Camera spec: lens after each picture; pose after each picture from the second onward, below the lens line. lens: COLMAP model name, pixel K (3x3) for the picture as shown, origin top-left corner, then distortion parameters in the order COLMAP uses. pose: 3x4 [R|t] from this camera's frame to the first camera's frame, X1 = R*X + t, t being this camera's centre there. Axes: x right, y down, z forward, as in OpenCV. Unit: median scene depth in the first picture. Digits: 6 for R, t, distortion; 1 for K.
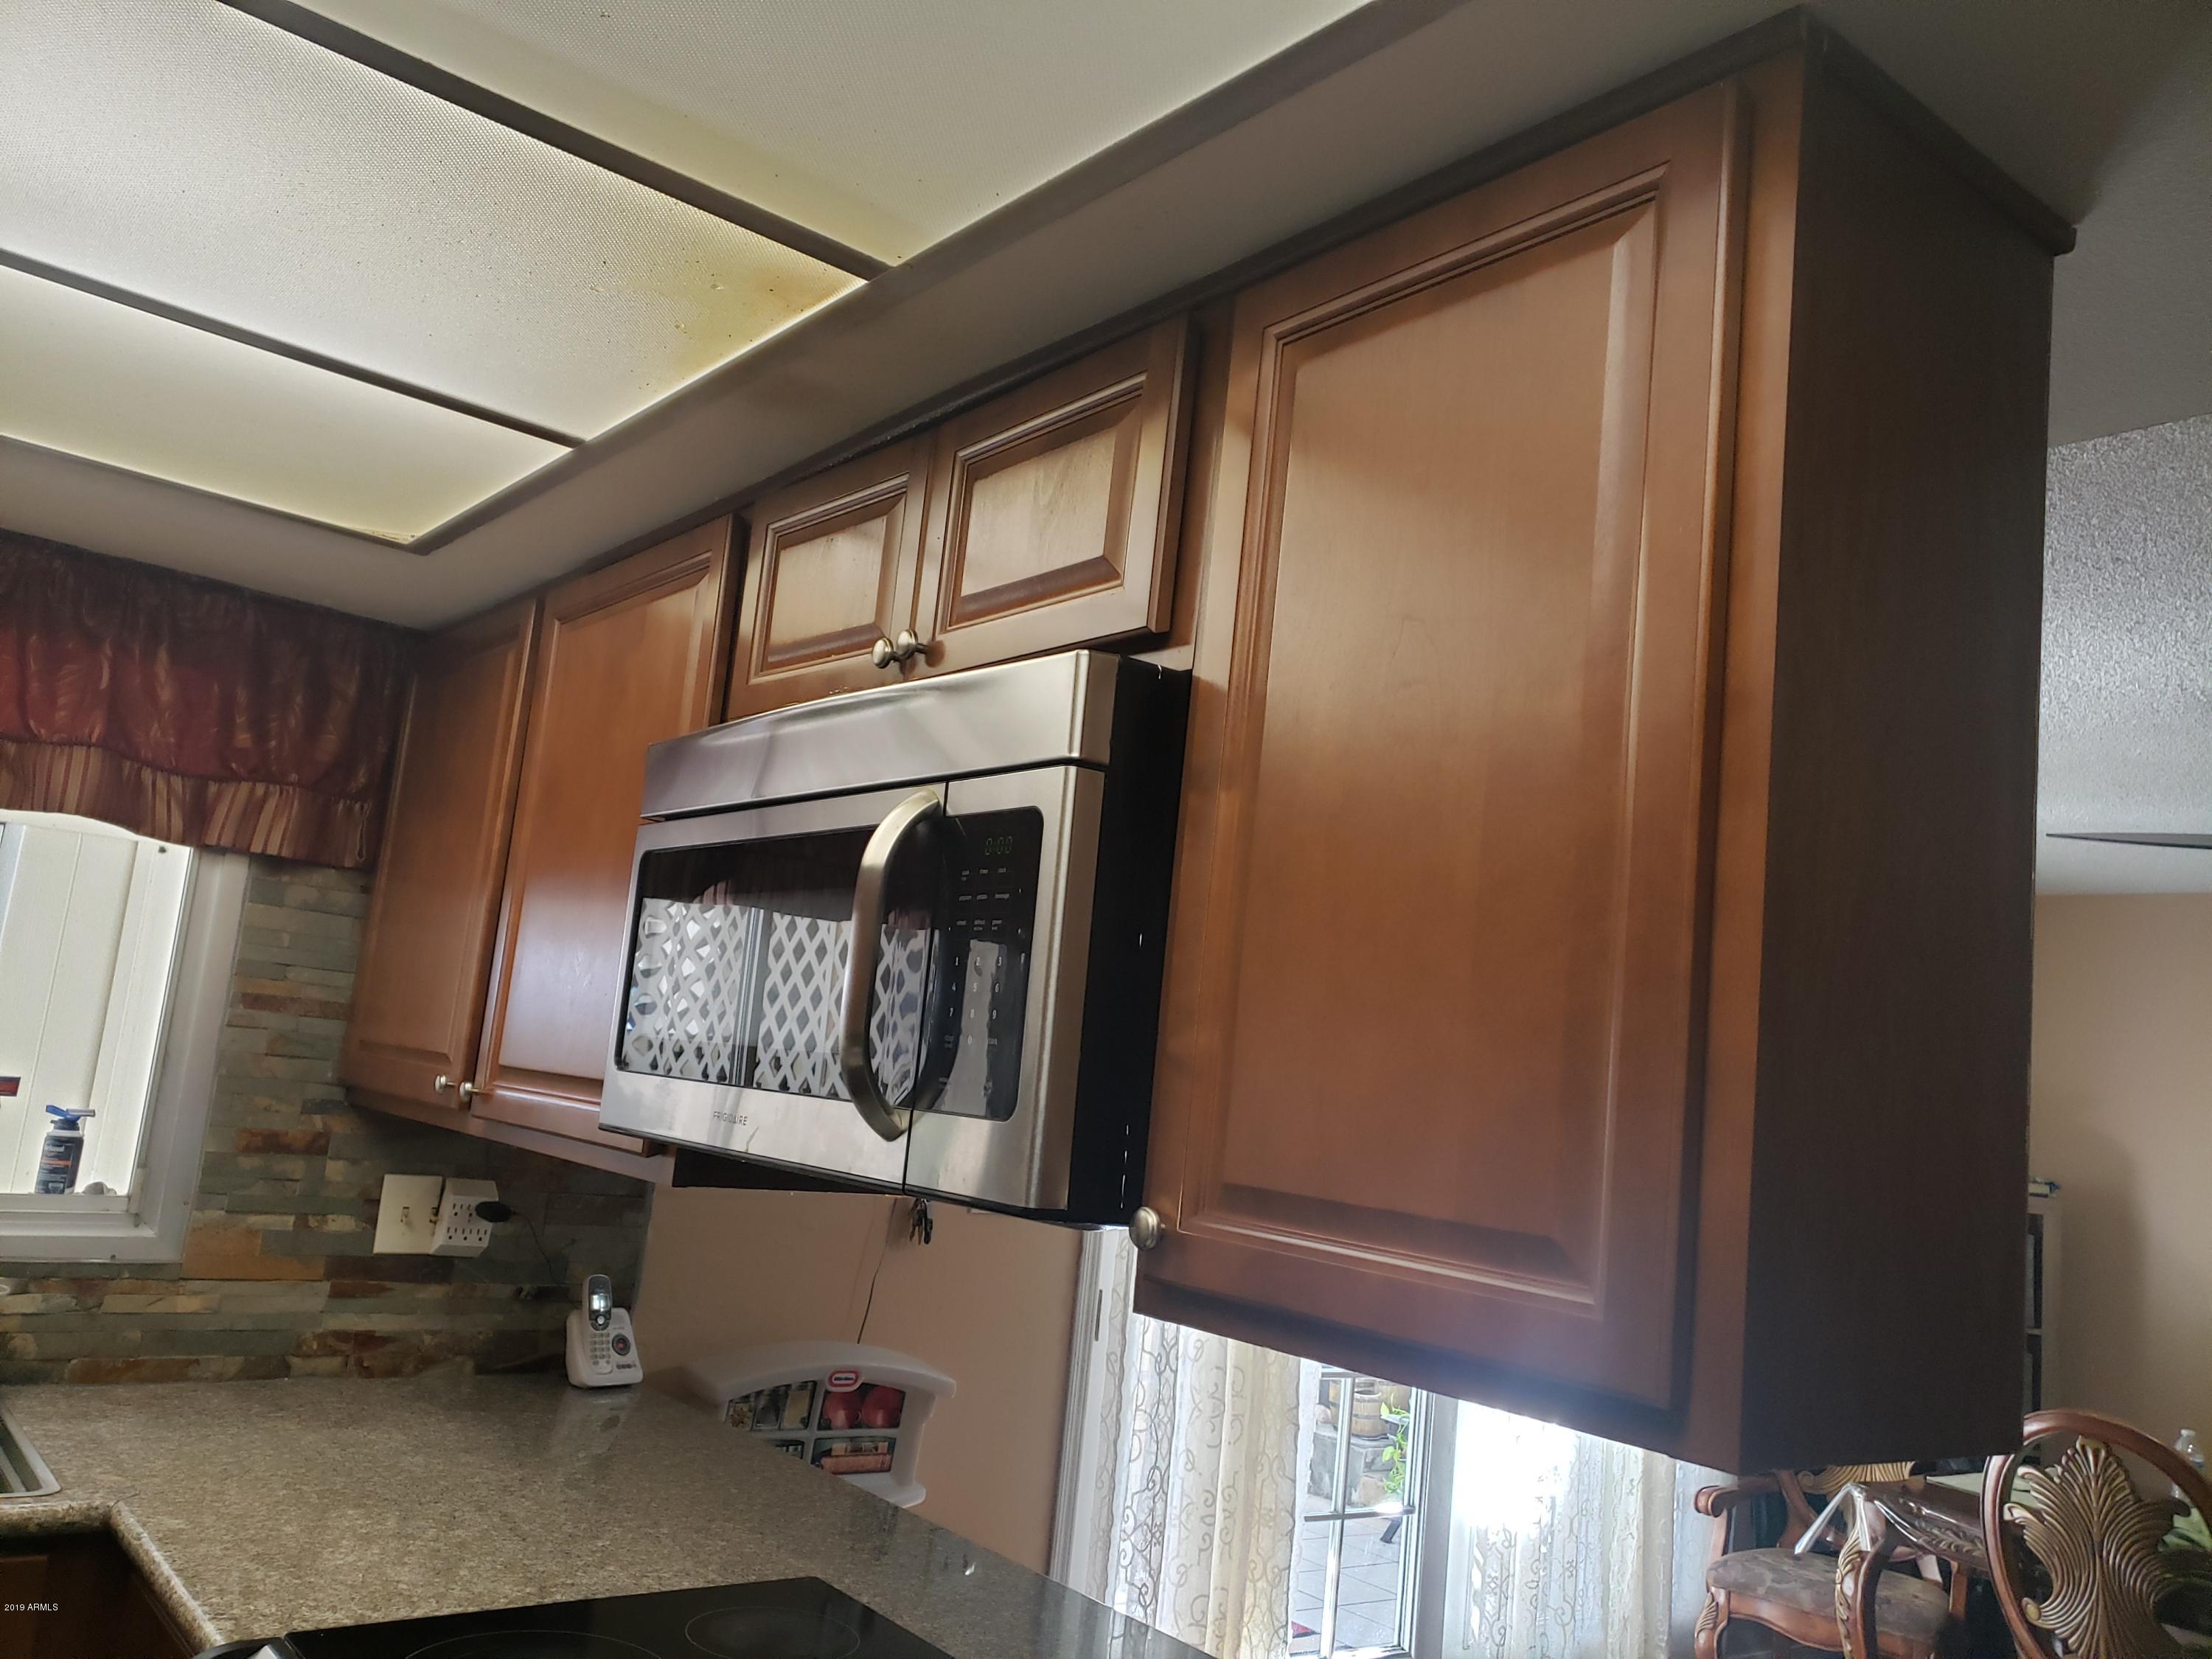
lens RADIAL K [[1717.6, 0, 1101.9], [0, 1717.6, 835.3], [0, 0, 1]] dist [-0.030377, 0.071381]
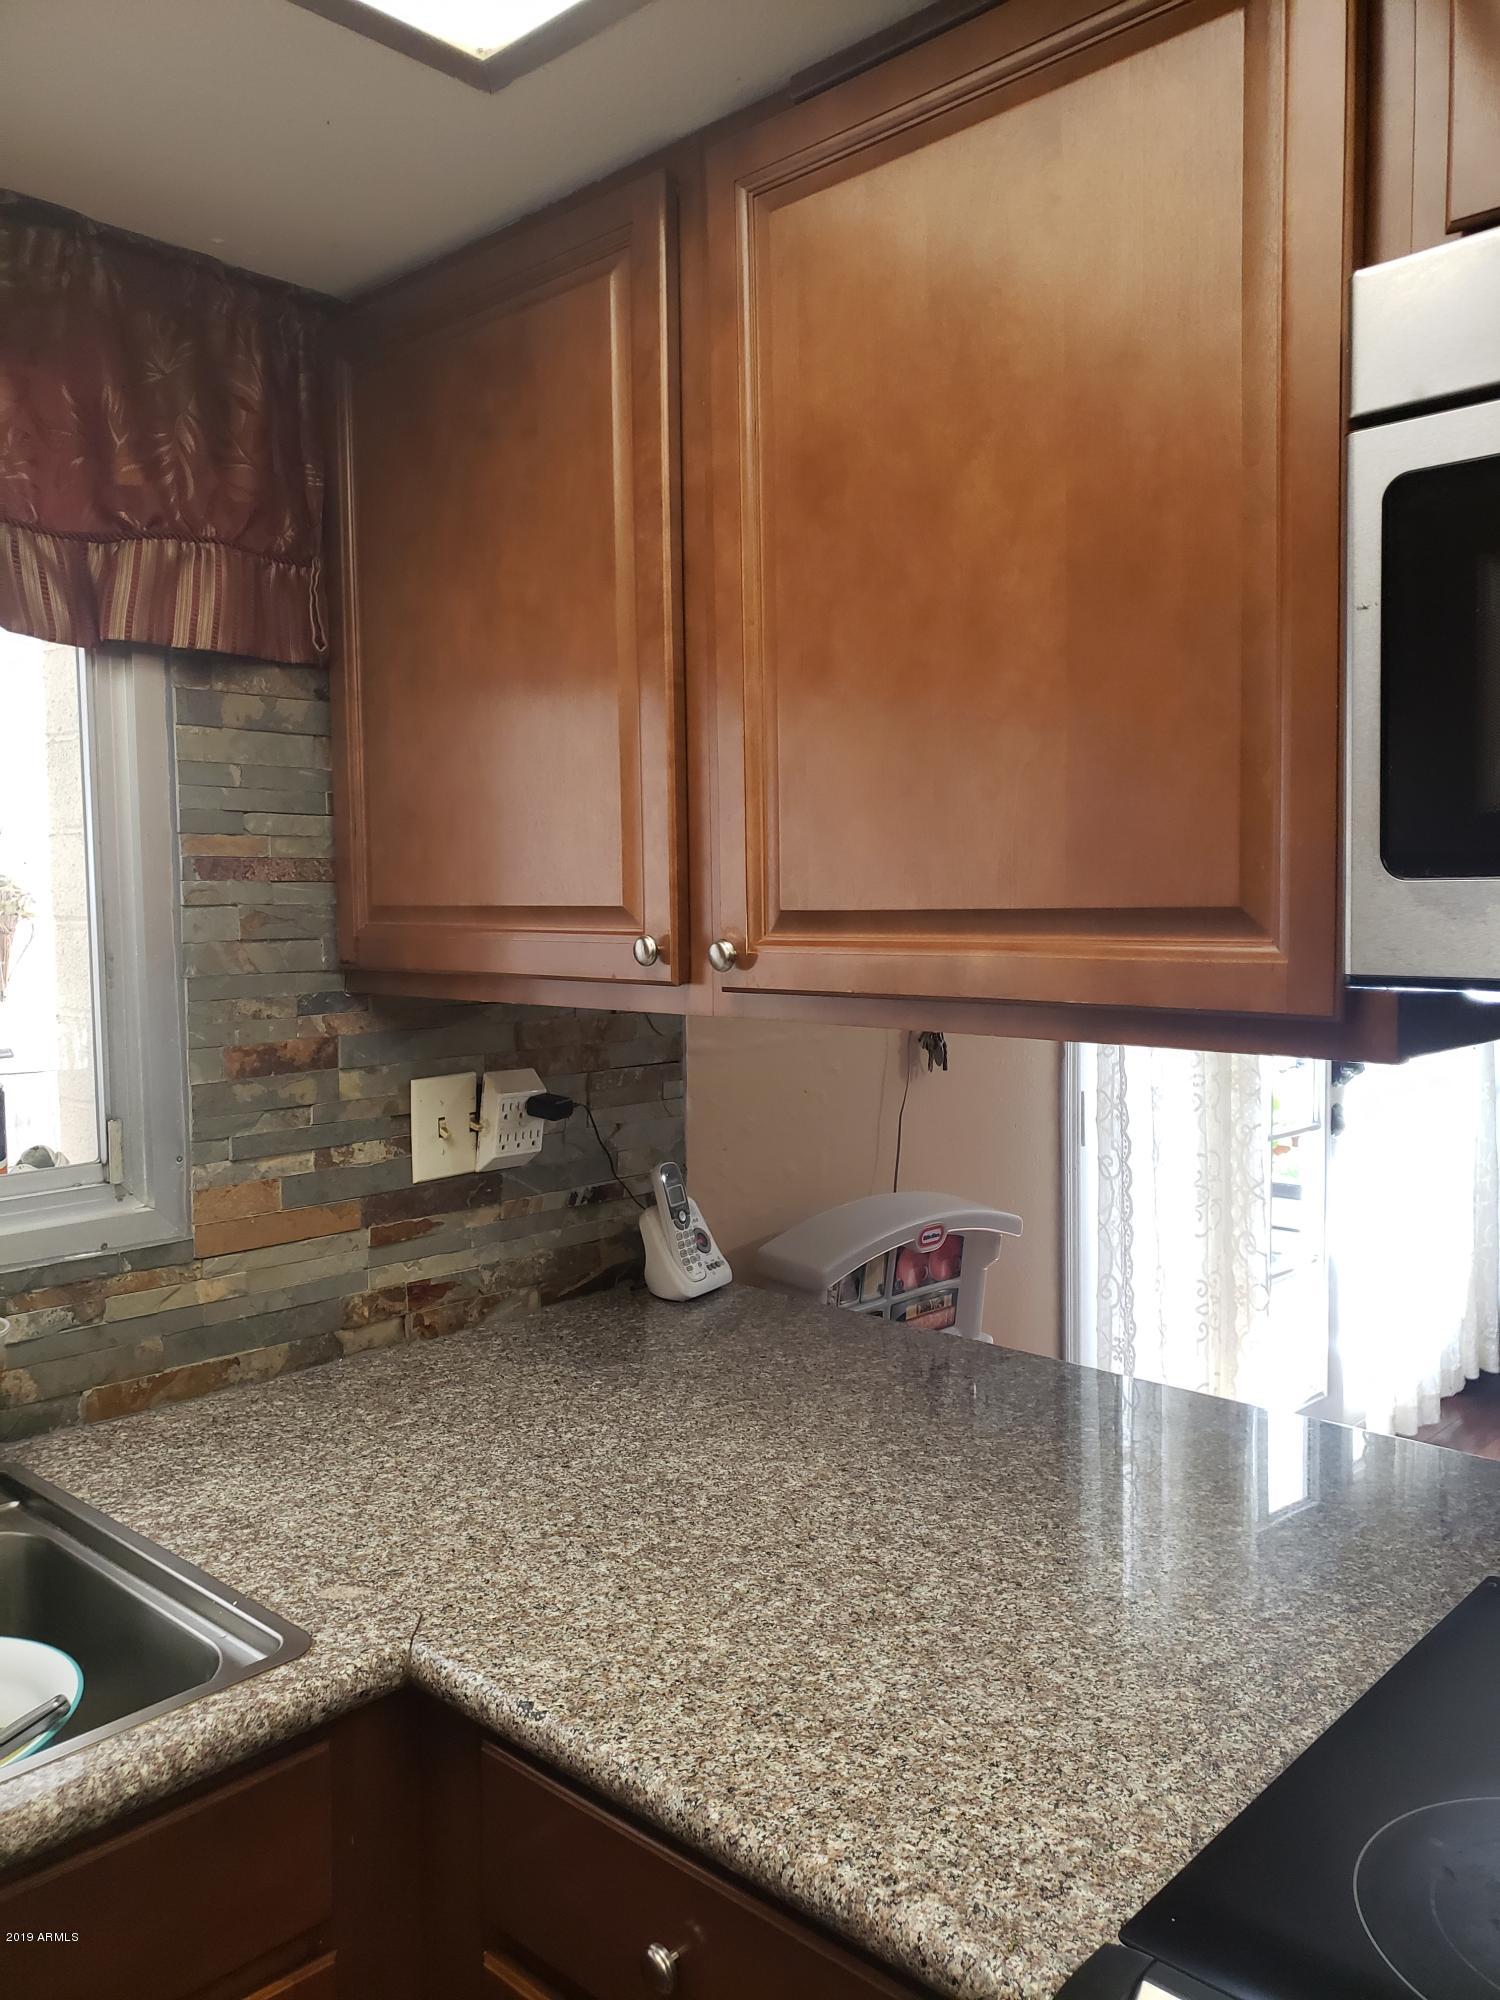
lens RADIAL K [[1553.2, 0, 751.8], [0, 1553.2, 984.9], [0, 0, 1]] dist [0.037508, -0.006475]
pose [[0.982542, -0.122432, 0.140075, -0.368262], [0.088837, 0.970311, 0.224956, 0.019522], [-0.163458, -0.208585, 0.964248, 0.338627]]
